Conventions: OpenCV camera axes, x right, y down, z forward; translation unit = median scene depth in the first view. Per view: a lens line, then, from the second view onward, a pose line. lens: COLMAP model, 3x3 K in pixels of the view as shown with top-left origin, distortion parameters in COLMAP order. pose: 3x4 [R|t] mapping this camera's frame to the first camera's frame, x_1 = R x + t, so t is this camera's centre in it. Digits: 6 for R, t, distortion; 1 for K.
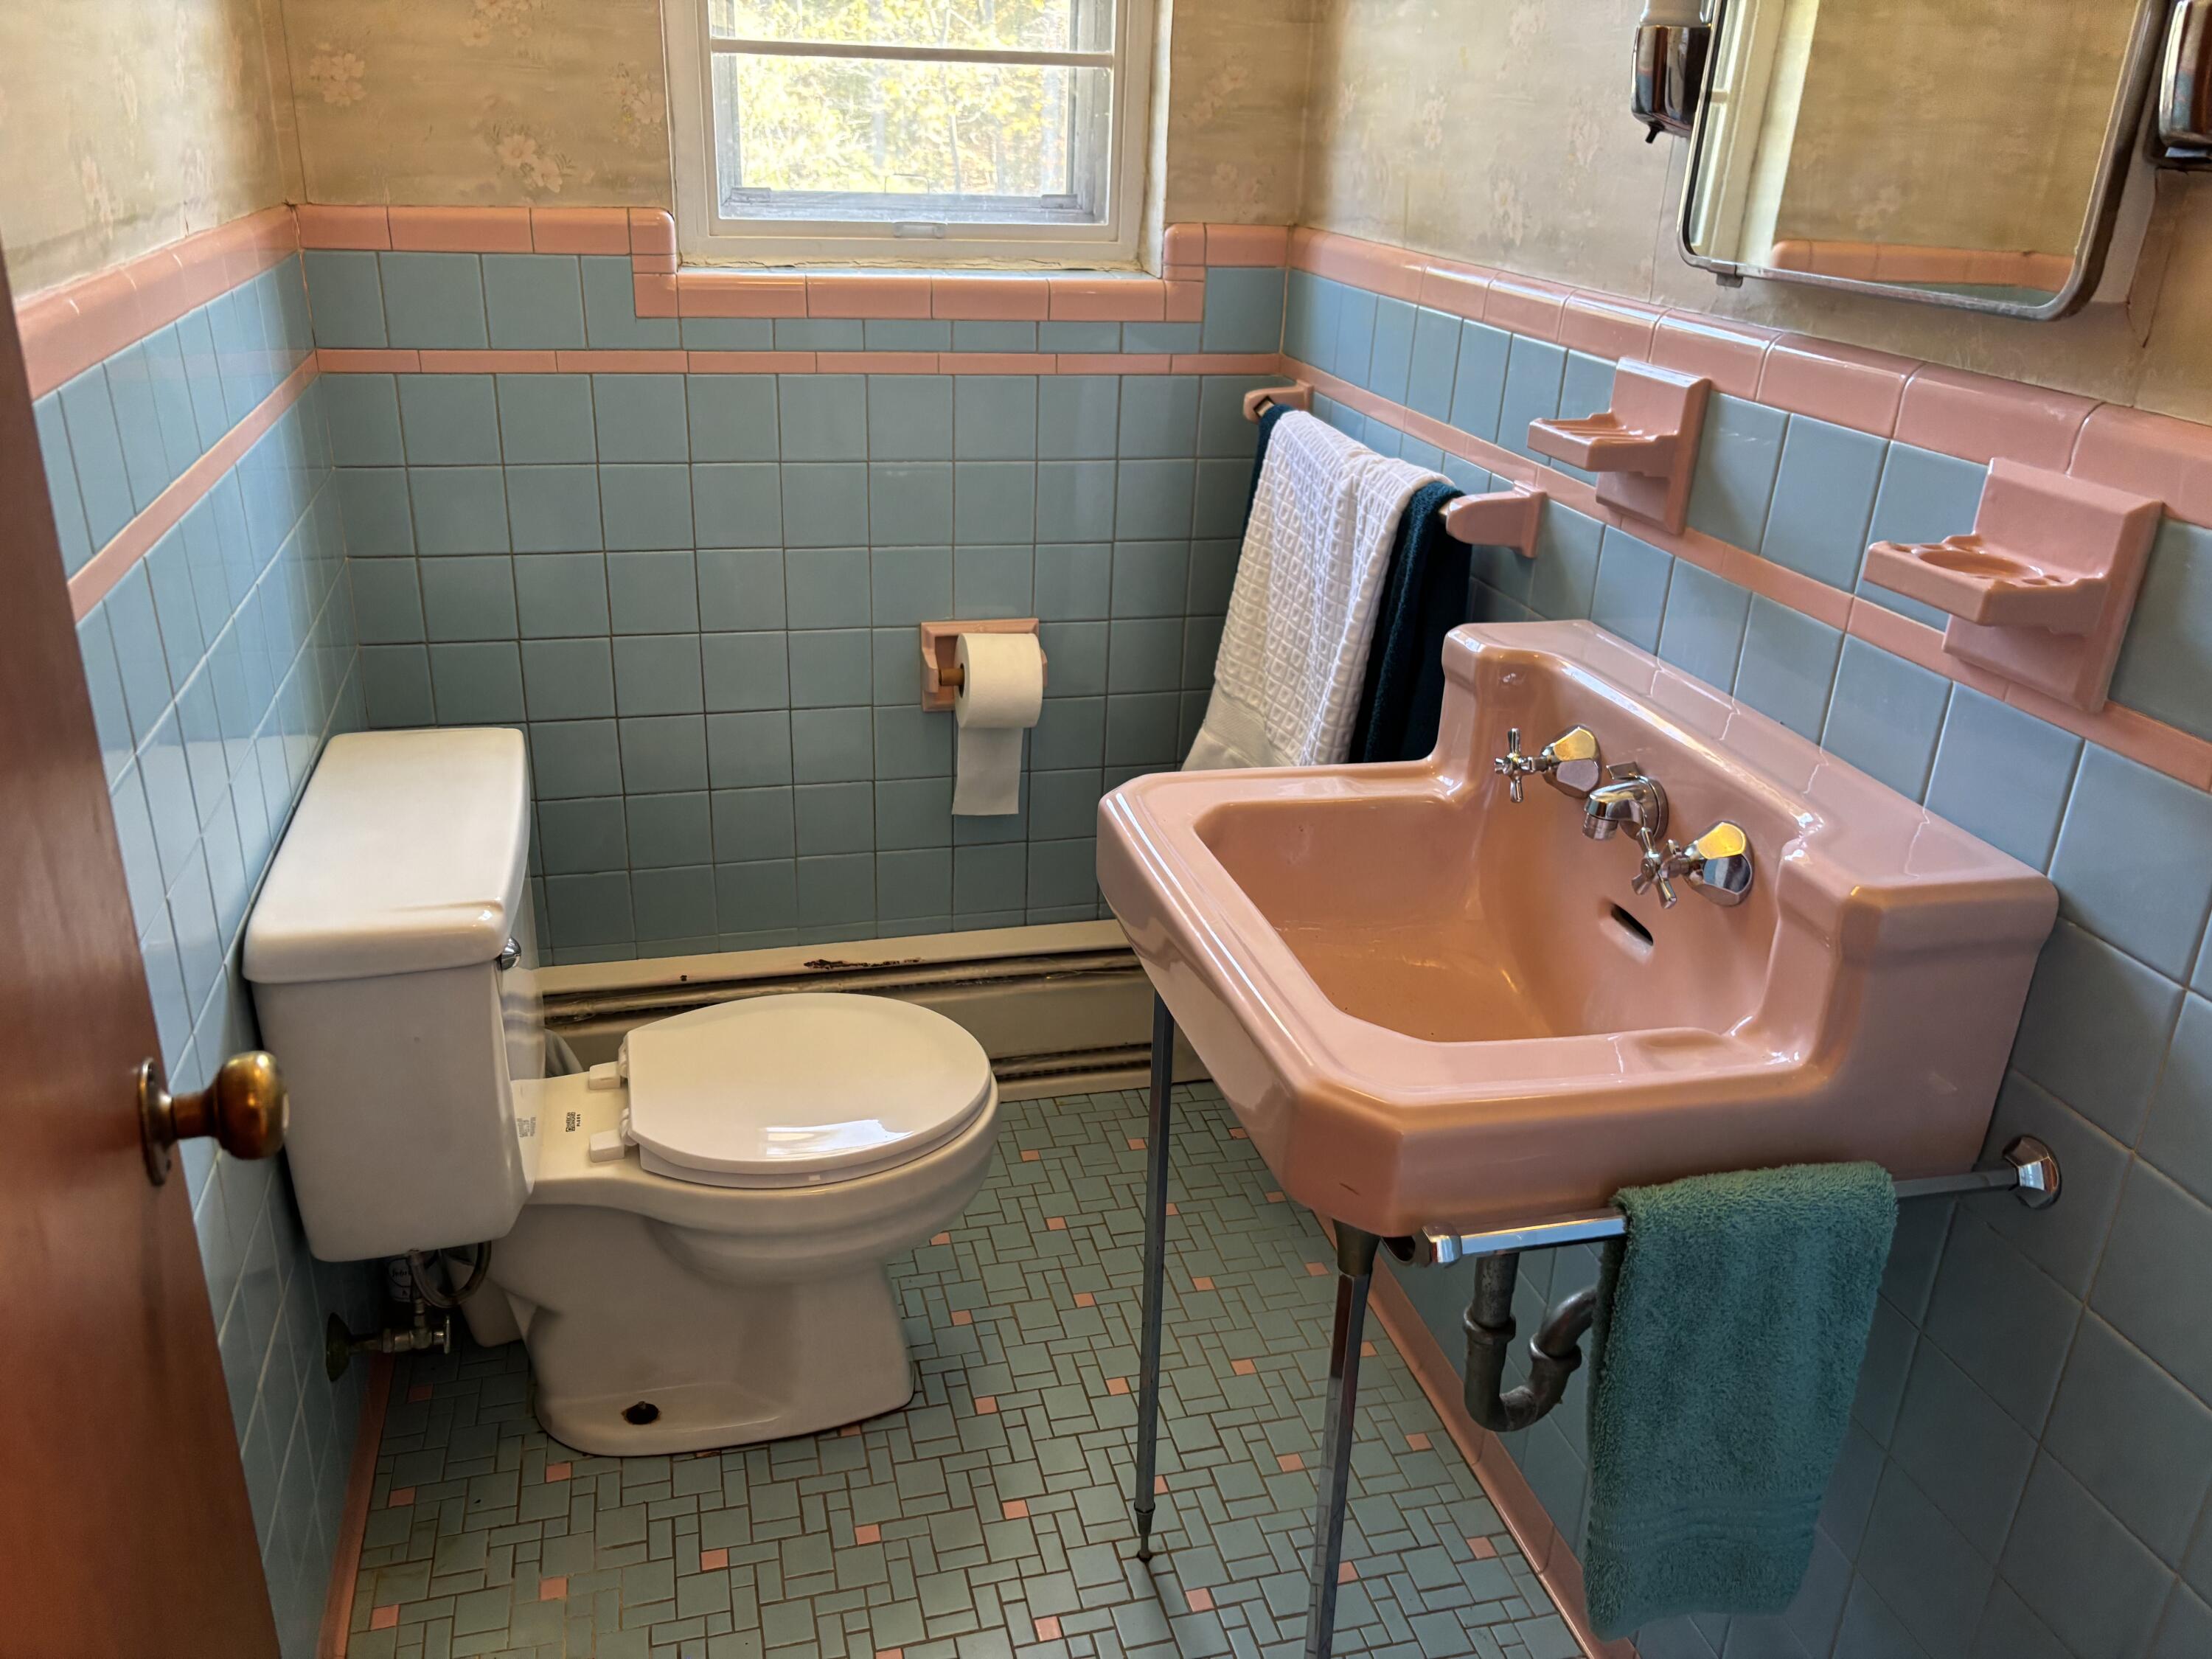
lens RADIAL K [[1665.6, 0, 1107.7], [0, 1665.6, 830.3], [0, 0, 1]] dist [0.040170, -0.041873]
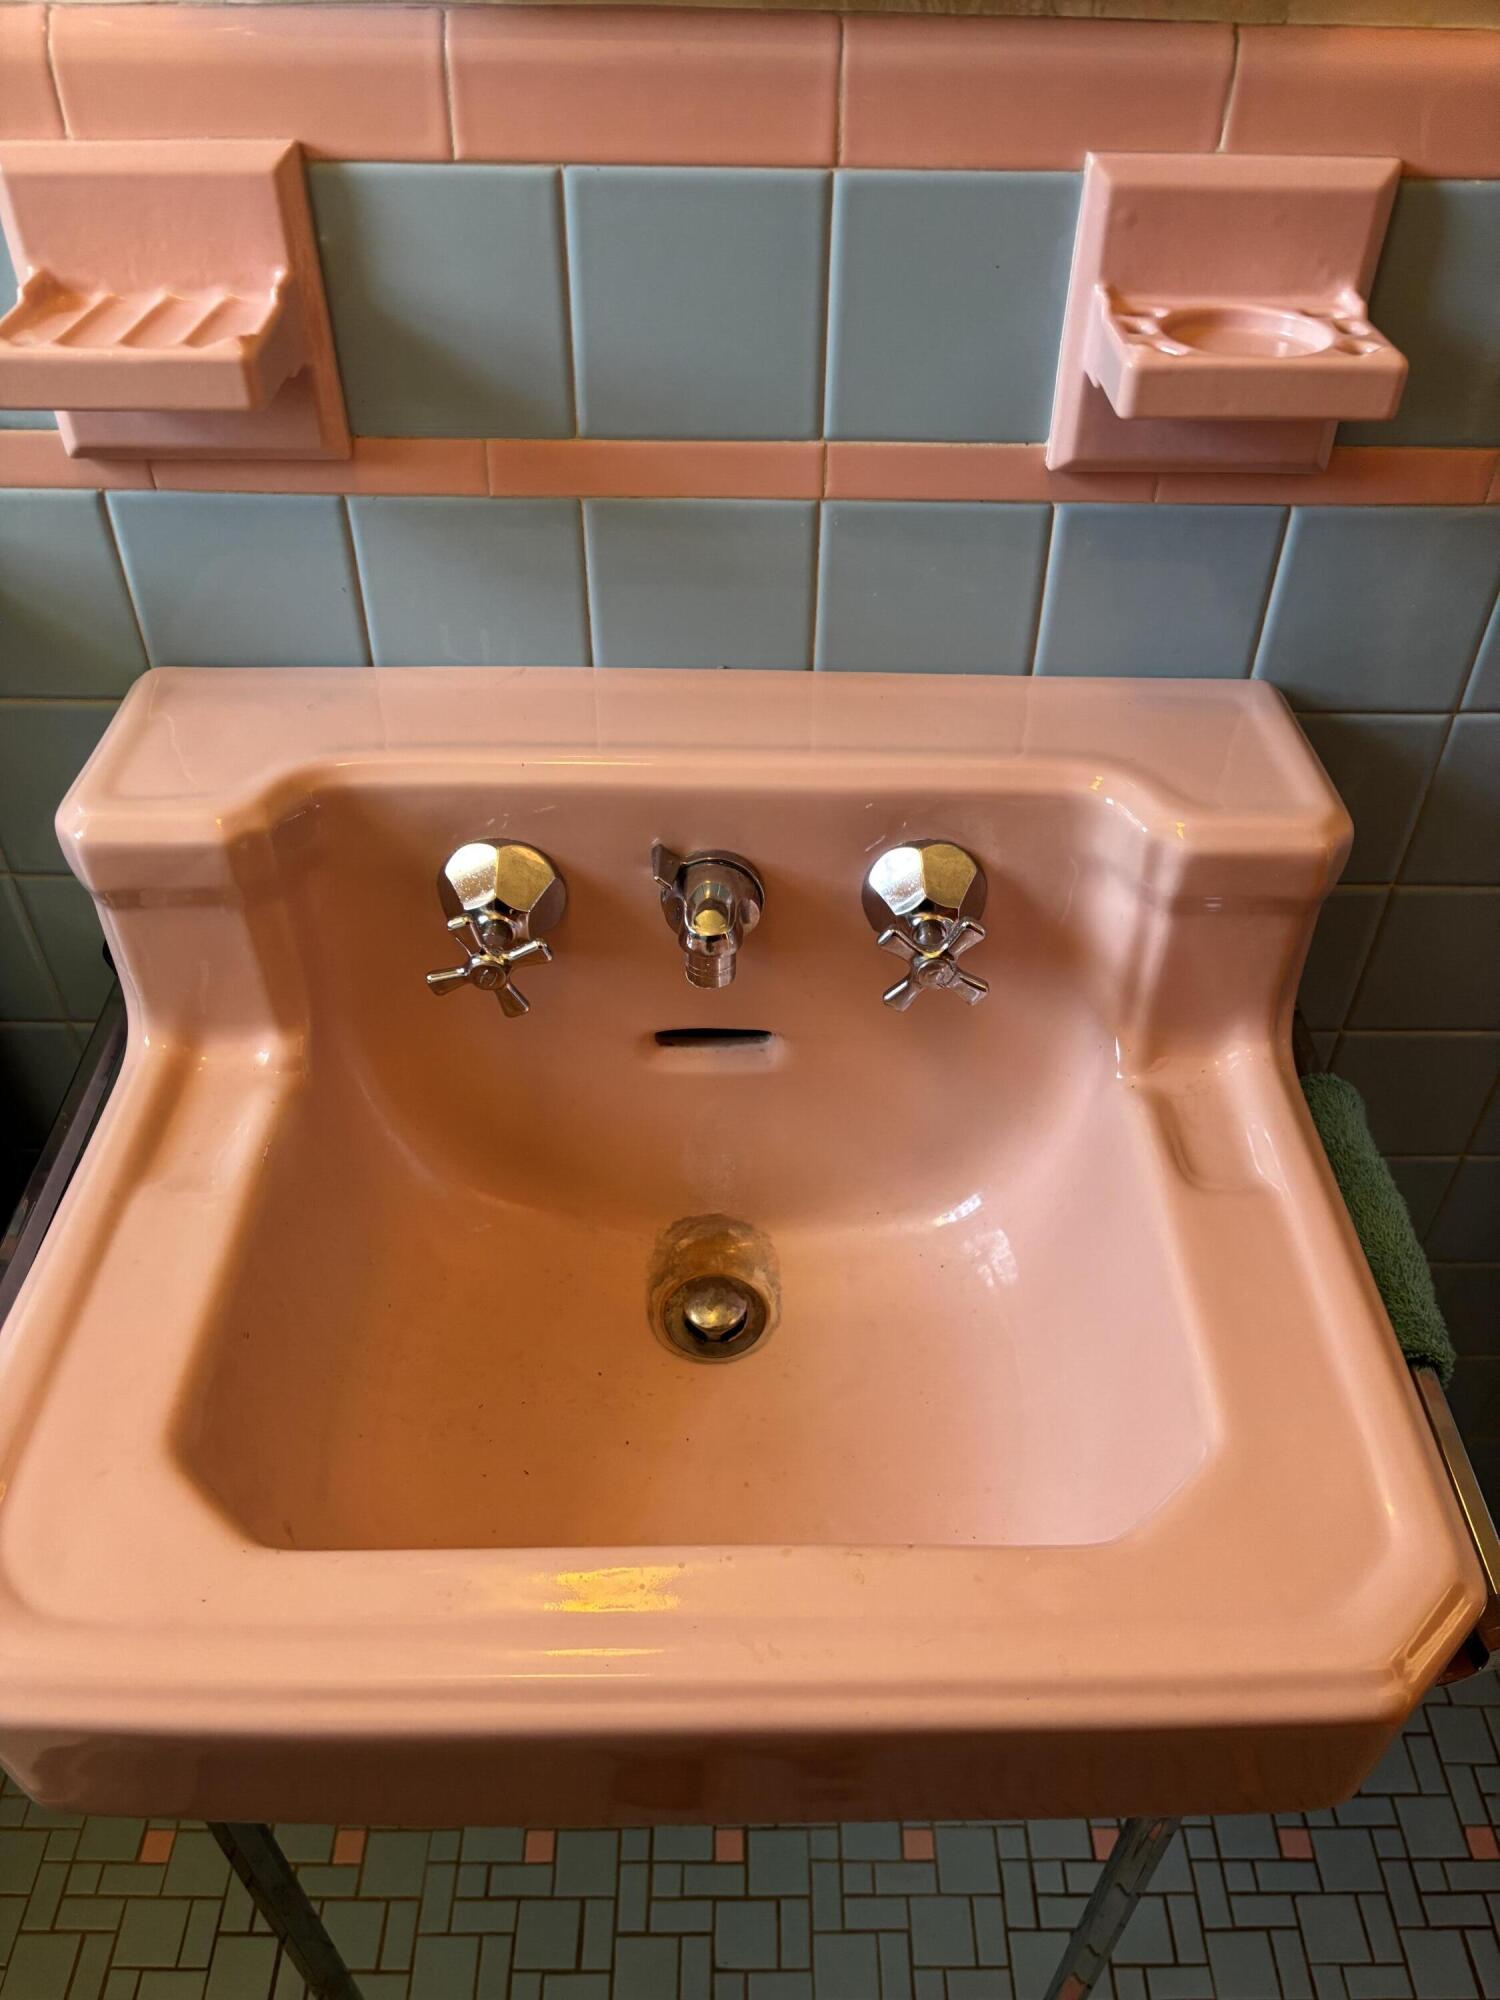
lens RADIAL K [[1505.9, 0, 747.2], [0, 1505.9, 996.6], [0, 0, 1]] dist [0.040170, -0.041873]
pose [[0.261165, -0.670274, 0.694640, -0.091821], [0.383654, 0.732413, 0.562478, -0.297177], [-0.885778, 0.119601, 0.448434, 0.740552]]
